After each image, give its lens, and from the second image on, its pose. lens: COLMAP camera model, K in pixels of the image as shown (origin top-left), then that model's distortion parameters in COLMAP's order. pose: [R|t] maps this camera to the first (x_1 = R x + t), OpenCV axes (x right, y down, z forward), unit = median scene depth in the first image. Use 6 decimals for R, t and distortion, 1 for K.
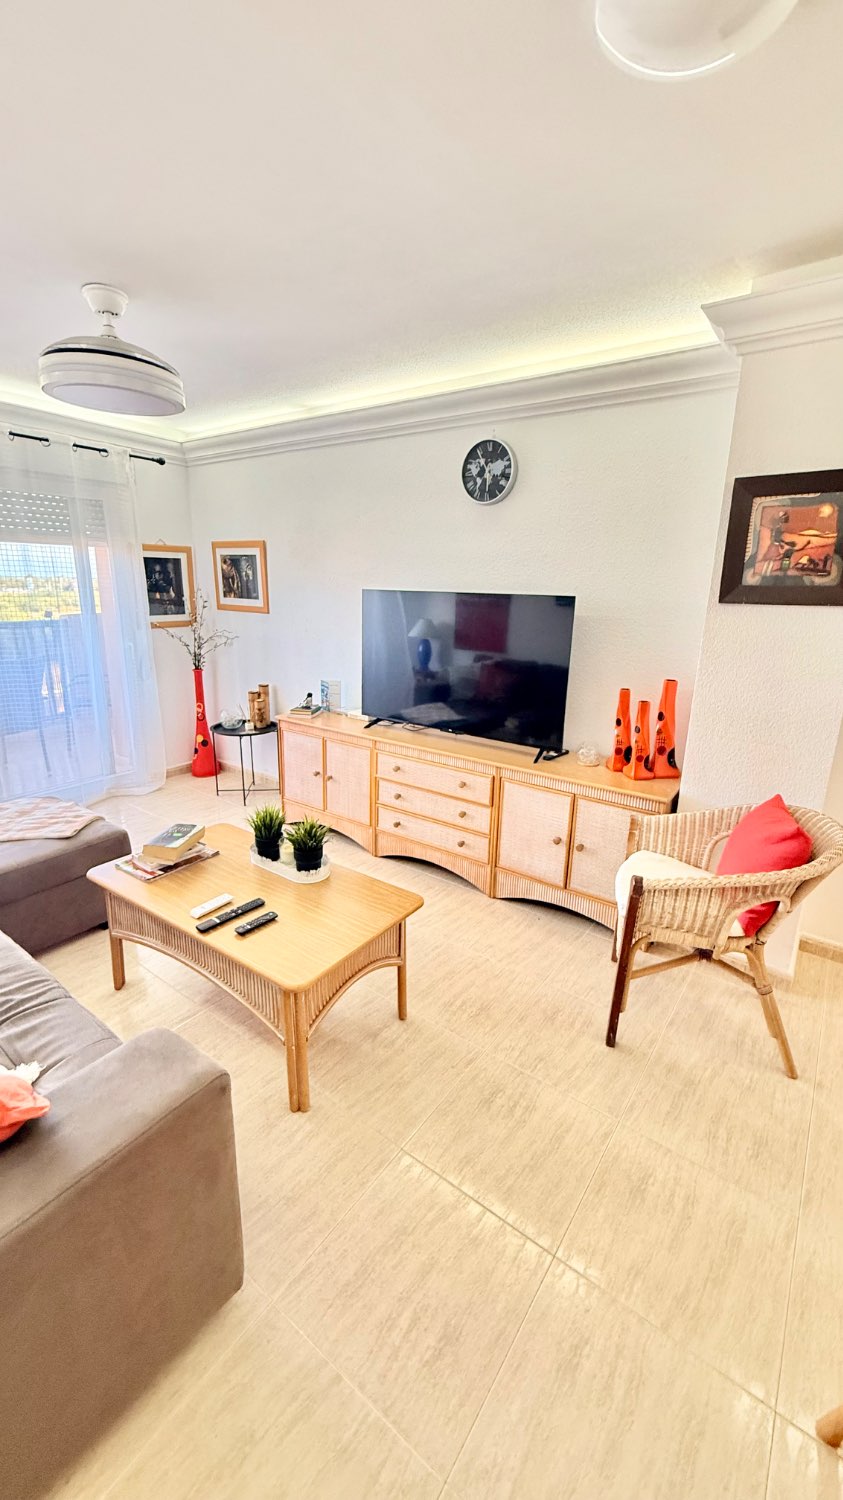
lens RADIAL K [[597.1, 0, 424.3], [0, 597.1, 745.6], [0, 0, 1]] dist [-0.000972, 0.000351]
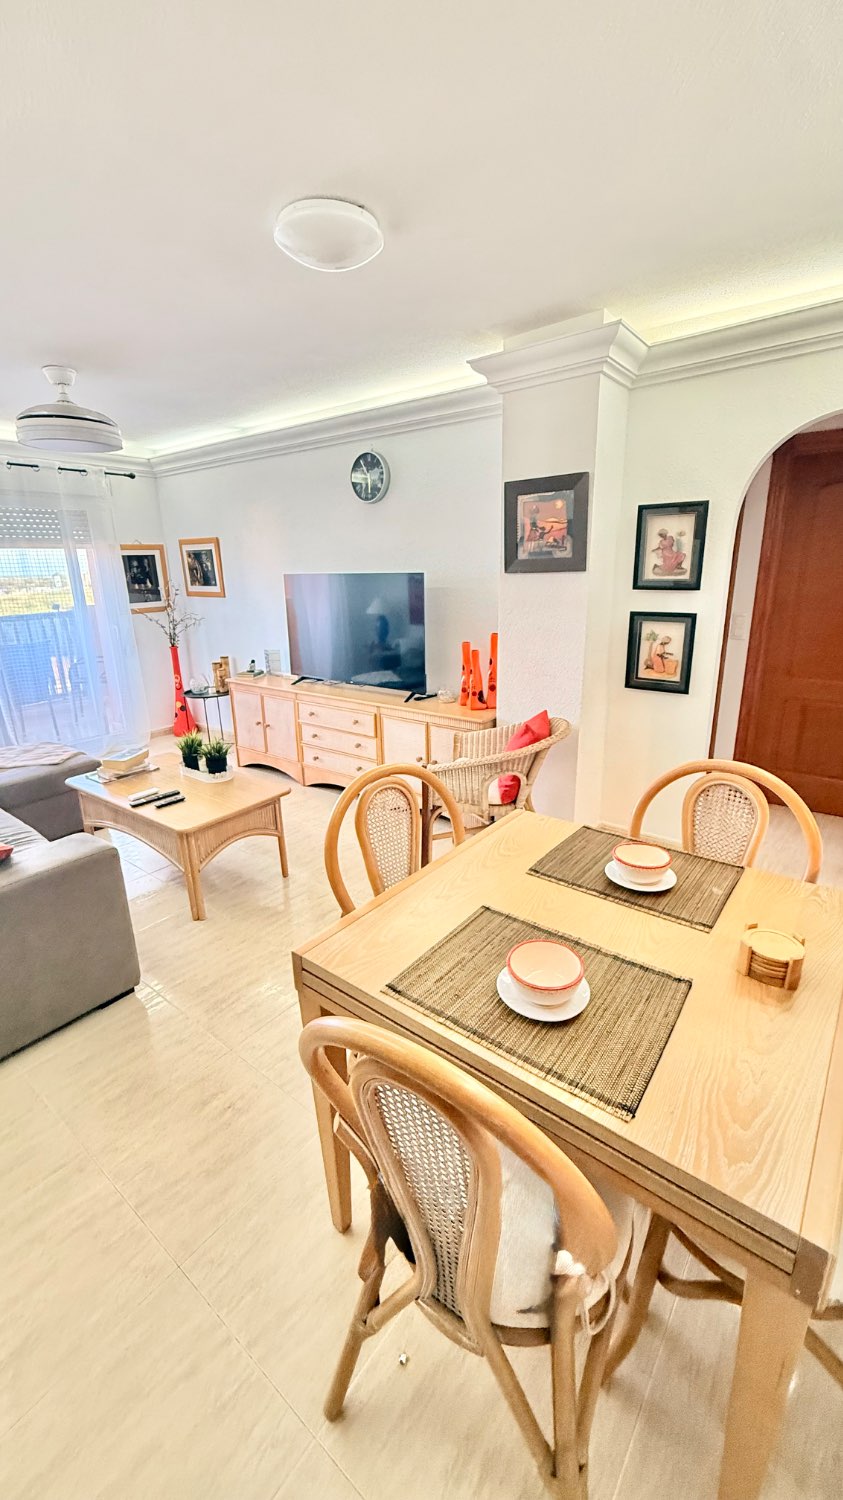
lens RADIAL K [[597.1, 0, 422.8], [0, 597.1, 745.0], [0, 0, 1]] dist [-0.000972, 0.000351]
pose [[0.998584, -0.029816, -0.044054, 0.292652], [0.030973, 0.999187, 0.025815, 0.094573], [0.043249, -0.027143, 0.998696, -0.322231]]
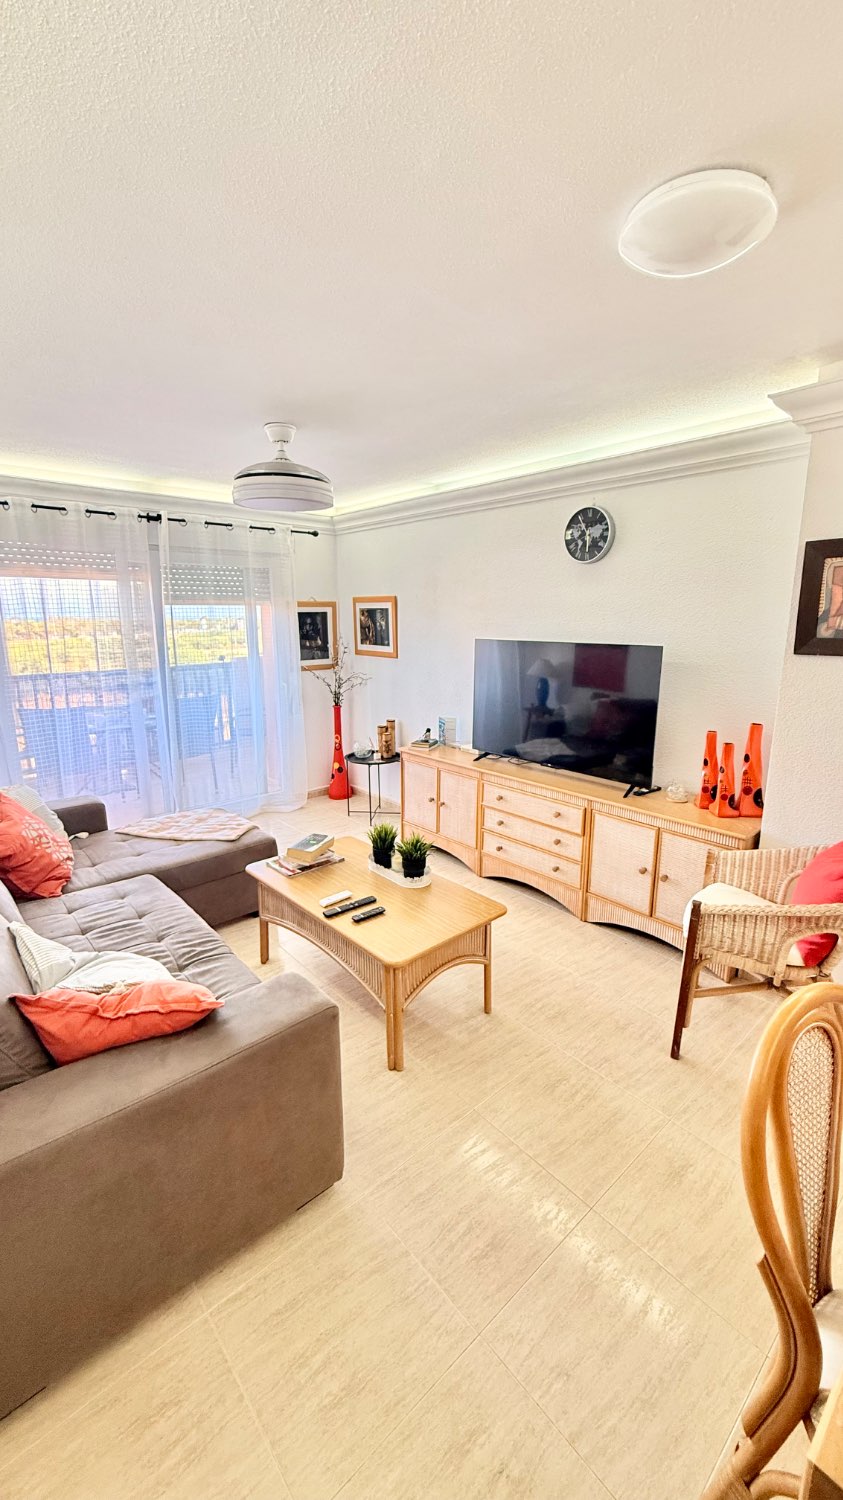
lens RADIAL K [[597.1, 0, 424.7], [0, 597.1, 745.8], [0, 0, 1]] dist [-0.000972, 0.000351]
pose [[0.975814, 0.023281, -0.217358, 0.067747], [-0.034841, 0.998166, -0.049504, 0.001609], [0.215807, 0.055880, 0.974836, -0.149649]]
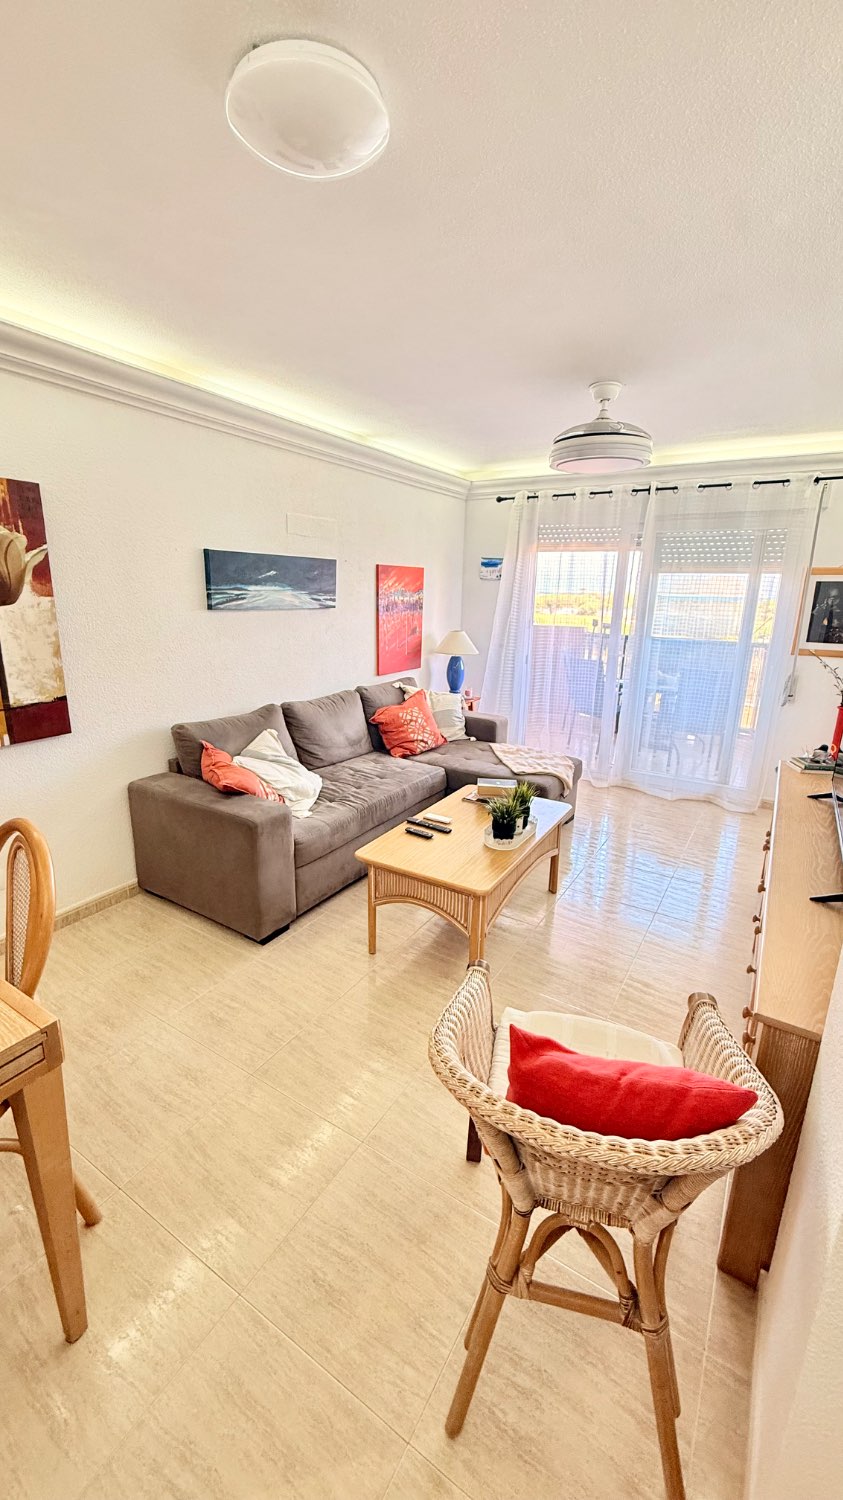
lens RADIAL K [[597.1, 0, 422.2], [0, 597.1, 744.6], [0, 0, 1]] dist [-0.000972, 0.000351]
pose [[0.080840, 0.233436, -0.969006, 0.740699], [-0.280995, 0.938092, 0.202547, -0.136573], [0.956298, 0.255912, 0.141430, 0.515428]]
